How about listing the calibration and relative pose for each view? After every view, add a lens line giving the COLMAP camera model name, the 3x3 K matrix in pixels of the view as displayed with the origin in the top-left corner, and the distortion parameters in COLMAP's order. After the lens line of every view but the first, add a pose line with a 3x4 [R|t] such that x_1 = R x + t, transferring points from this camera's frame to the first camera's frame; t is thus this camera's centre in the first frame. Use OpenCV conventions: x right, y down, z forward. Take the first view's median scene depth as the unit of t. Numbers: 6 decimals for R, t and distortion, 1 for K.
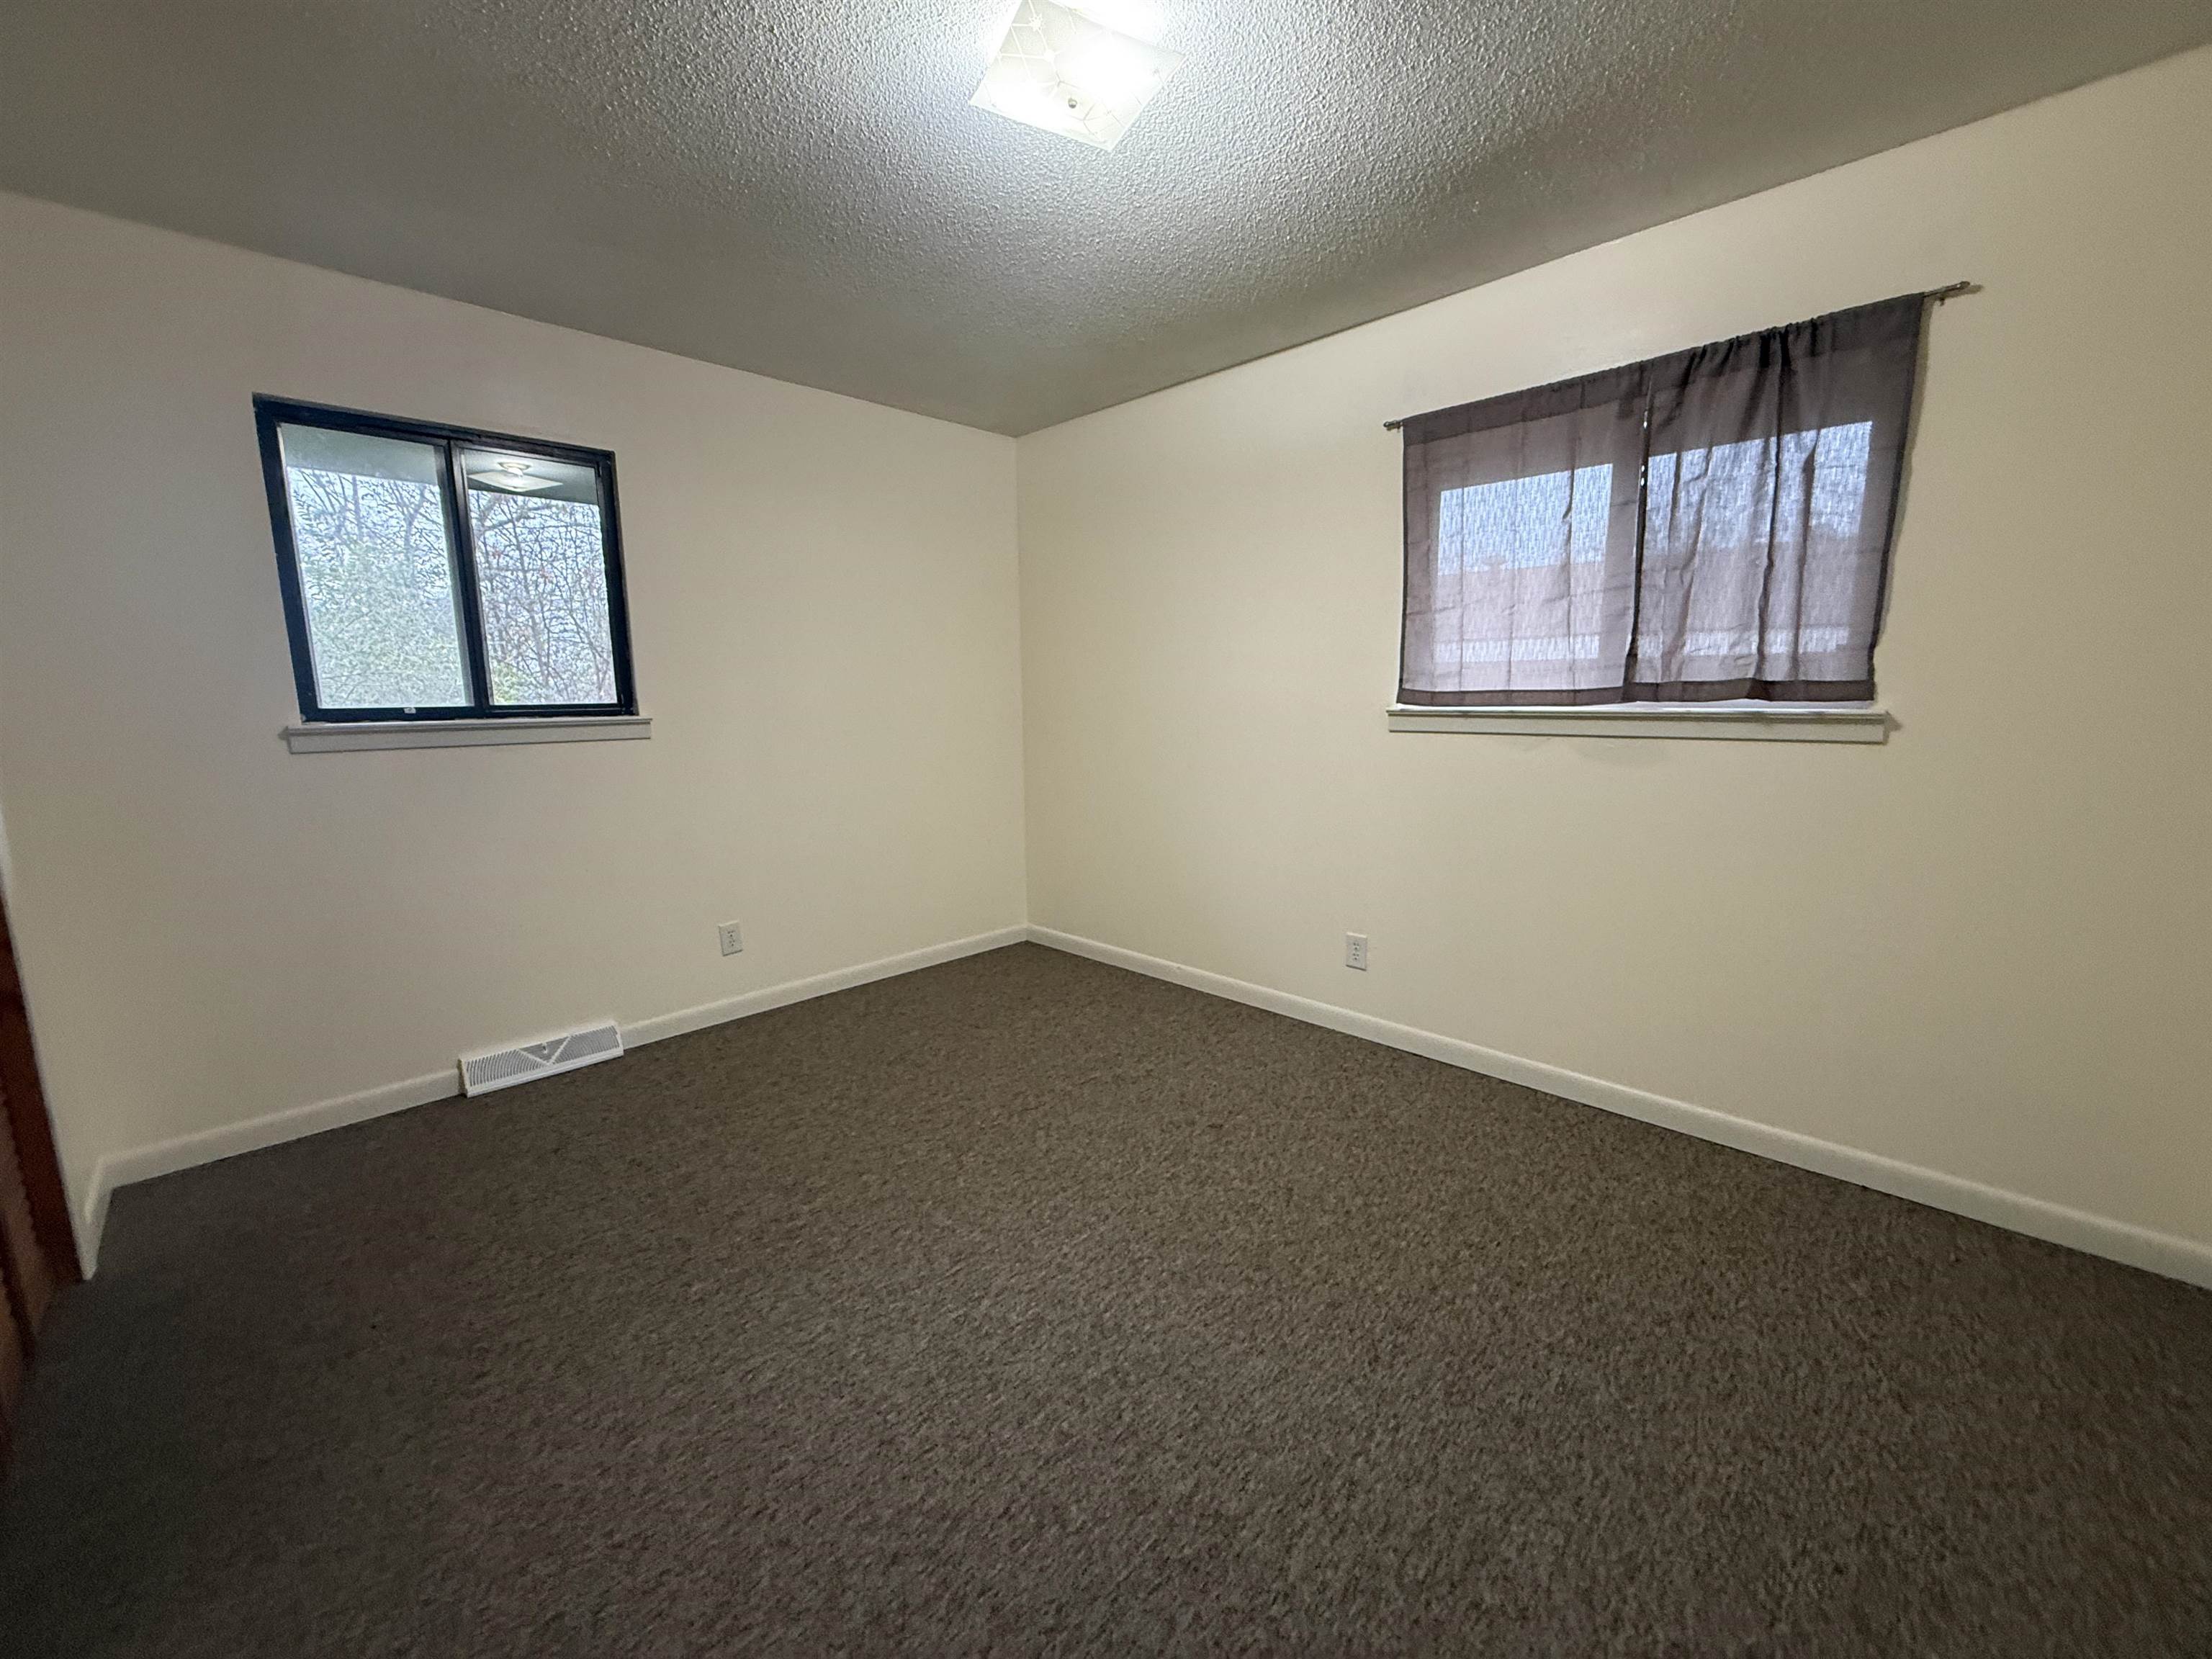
lens RADIAL K [[878.9, 0, 1101.1], [0, 878.9, 824.6], [0, 0, 1]] dist [-0.001280, 0.000022]
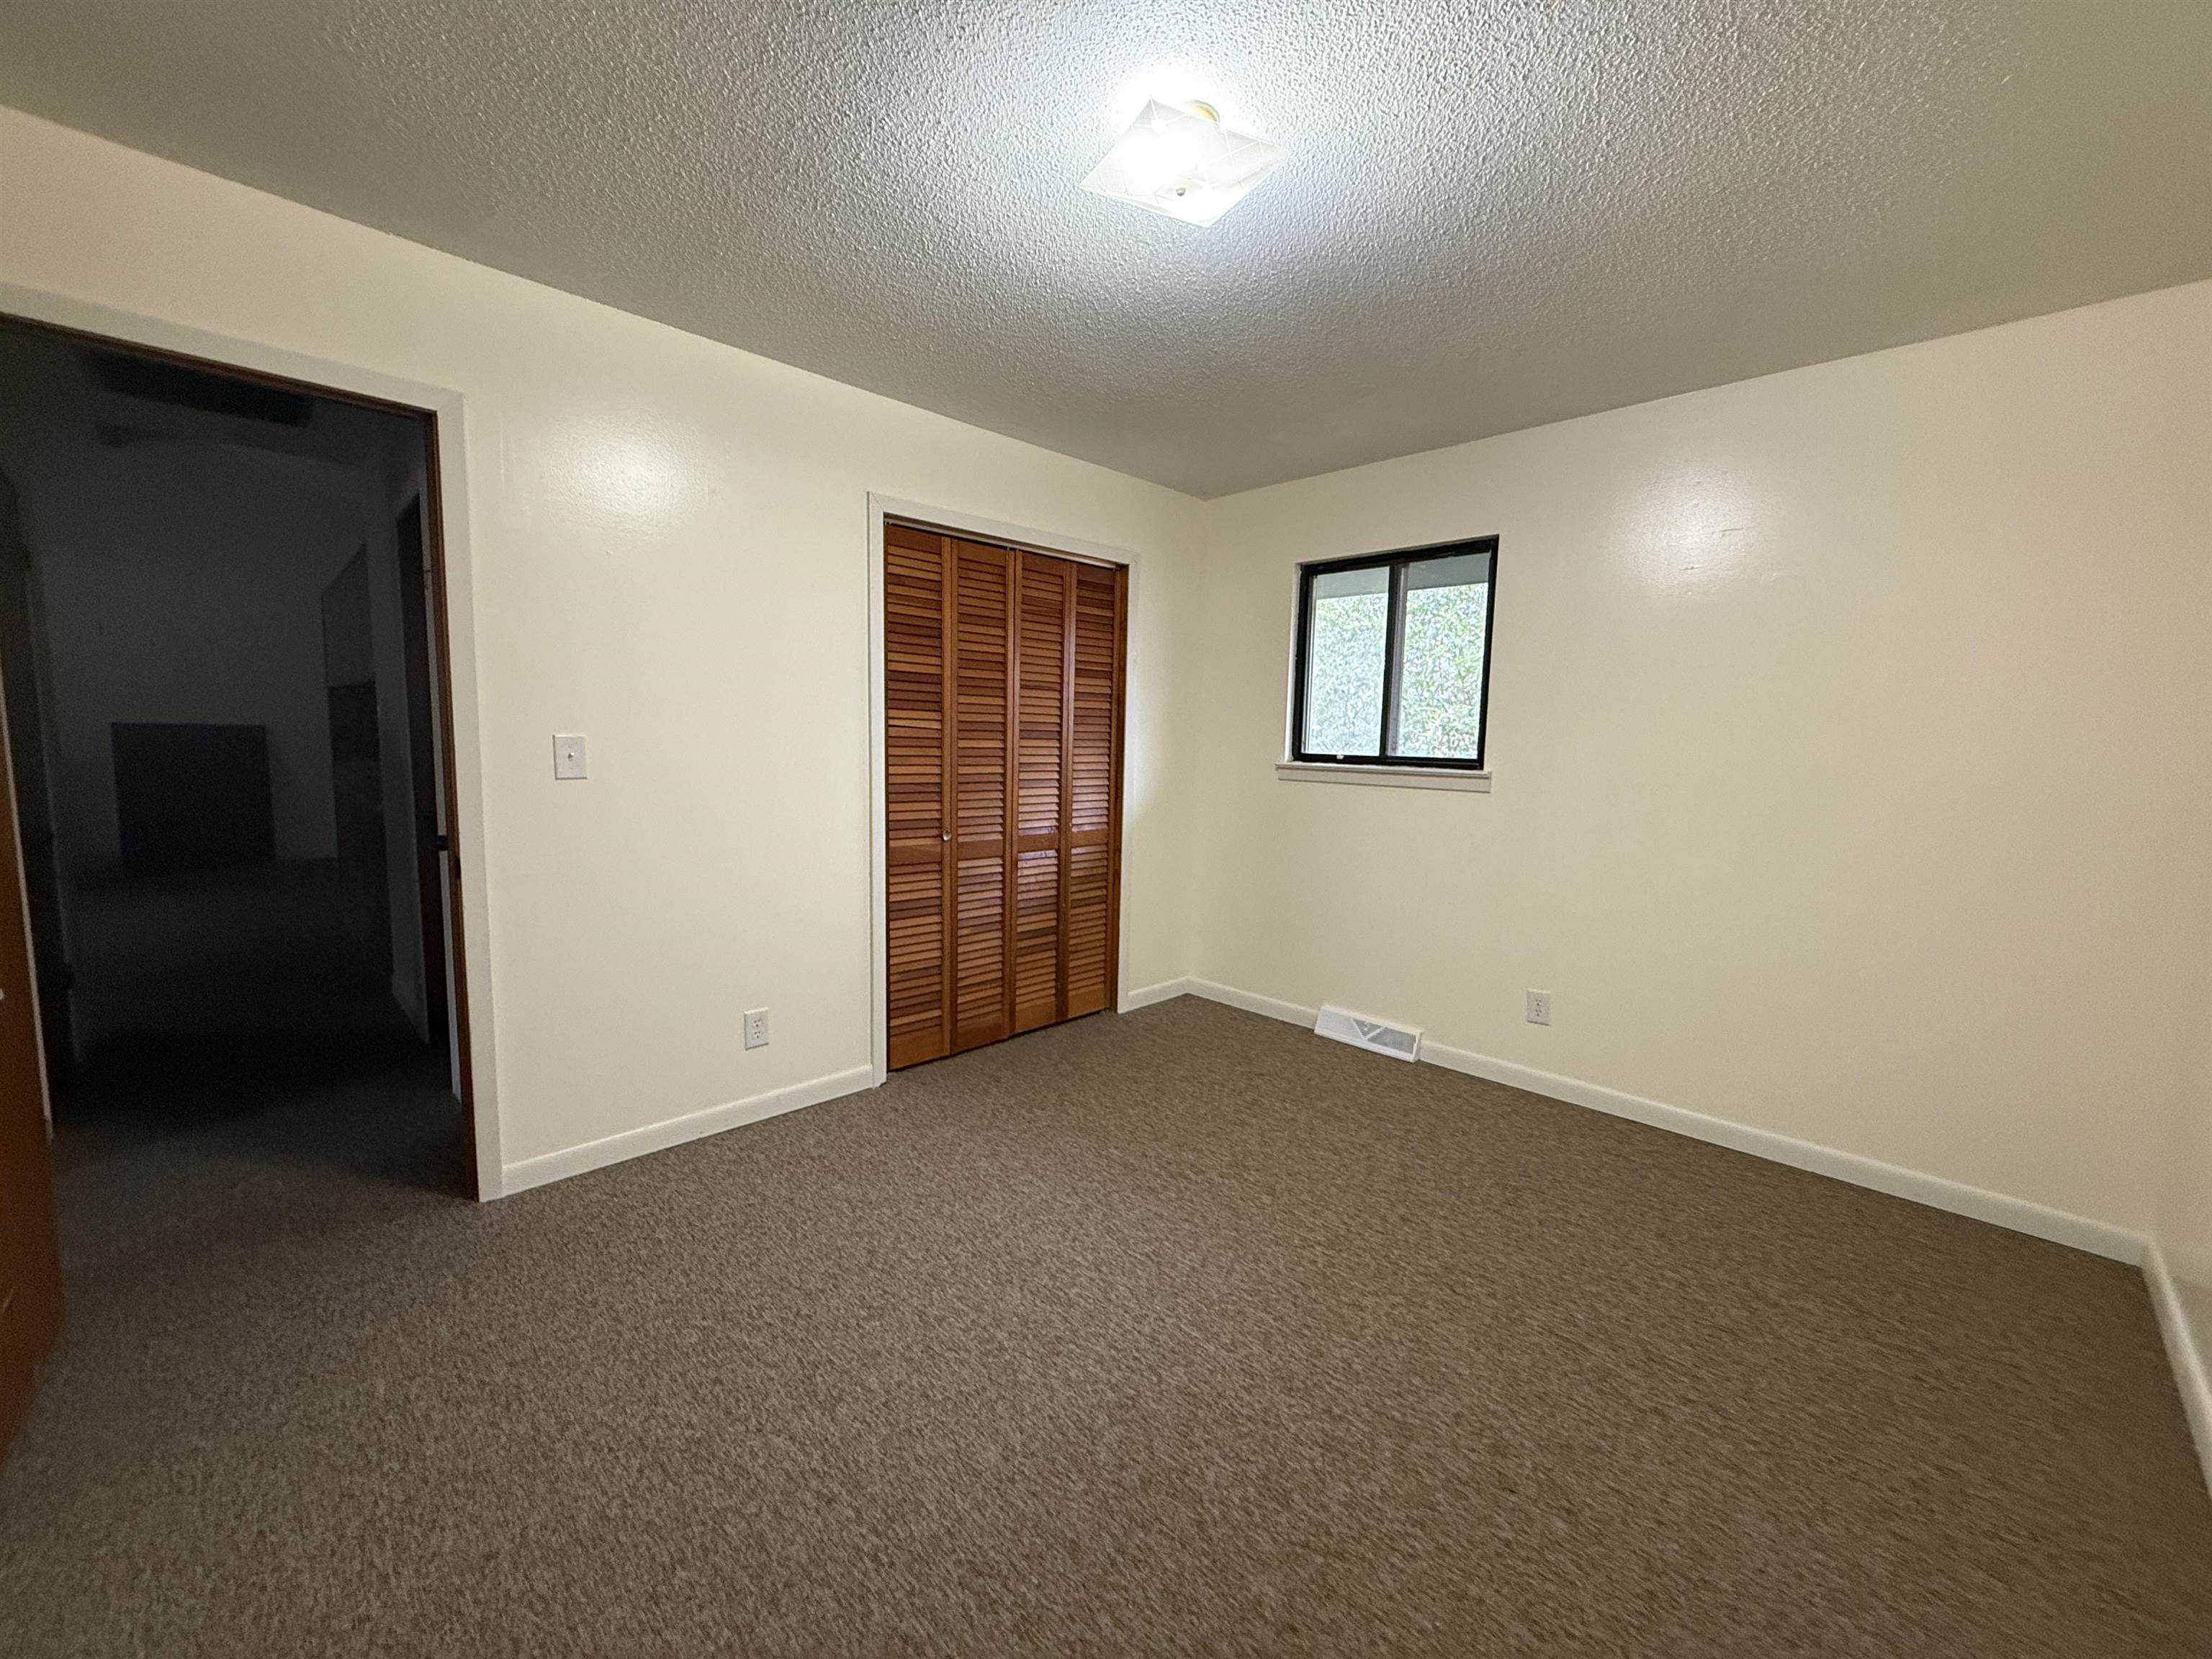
lens RADIAL K [[878.9, 0, 1101.1], [0, 878.9, 824.6], [0, 0, 1]] dist [-0.001280, 0.000022]
pose [[-0.006230, 0.110149, -0.993896, 0.803232], [-0.176213, 0.978241, 0.109518, -0.135080], [0.984332, 0.175819, 0.013315, 0.756080]]
